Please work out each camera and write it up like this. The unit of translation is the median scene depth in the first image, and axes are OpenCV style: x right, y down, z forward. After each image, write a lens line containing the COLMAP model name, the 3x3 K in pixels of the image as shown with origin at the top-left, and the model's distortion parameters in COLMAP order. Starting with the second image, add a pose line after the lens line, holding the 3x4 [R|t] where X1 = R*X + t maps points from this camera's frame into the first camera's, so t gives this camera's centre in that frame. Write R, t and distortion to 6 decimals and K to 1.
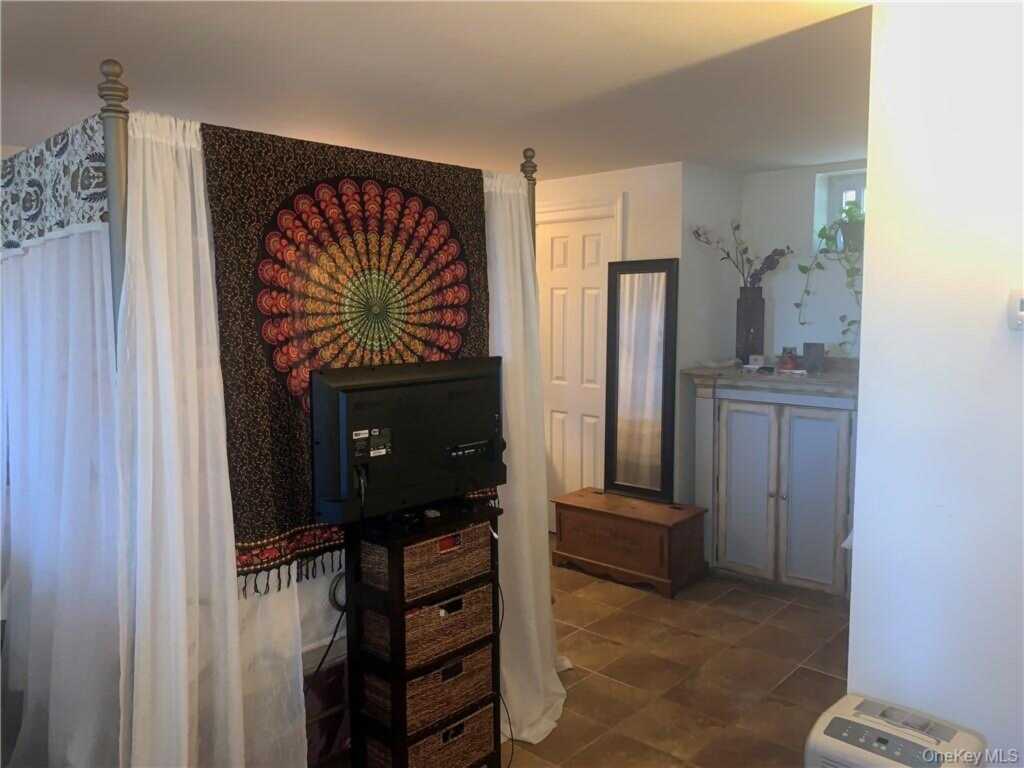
lens RADIAL K [[781.5, 0, 512.0], [0, 781.5, 384.0], [0, 0, 1]] dist [0.034674, -0.005146]
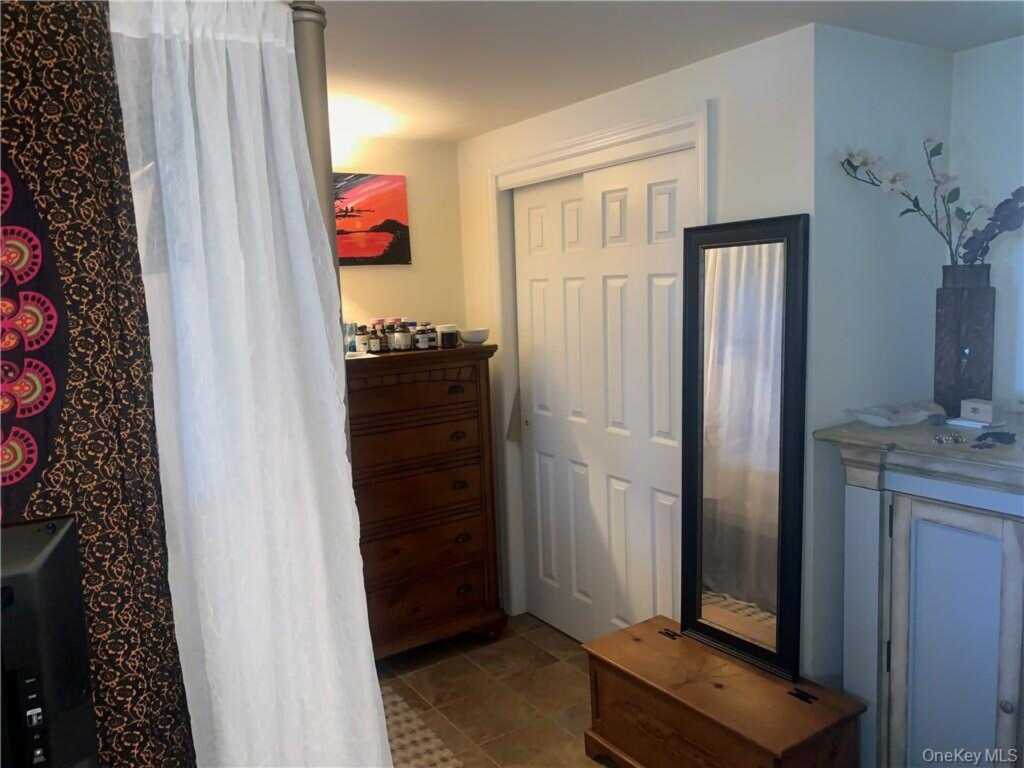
lens RADIAL K [[790.4, 0, 512.4], [0, 790.4, 374.9], [0, 0, 1]] dist [0.000989, -0.007225]
pose [[0.969929, 0.002548, -0.243376, 0.145348], [-0.000240, 0.999955, 0.009515, -0.057775], [0.243389, -0.009171, 0.969885, 0.433546]]
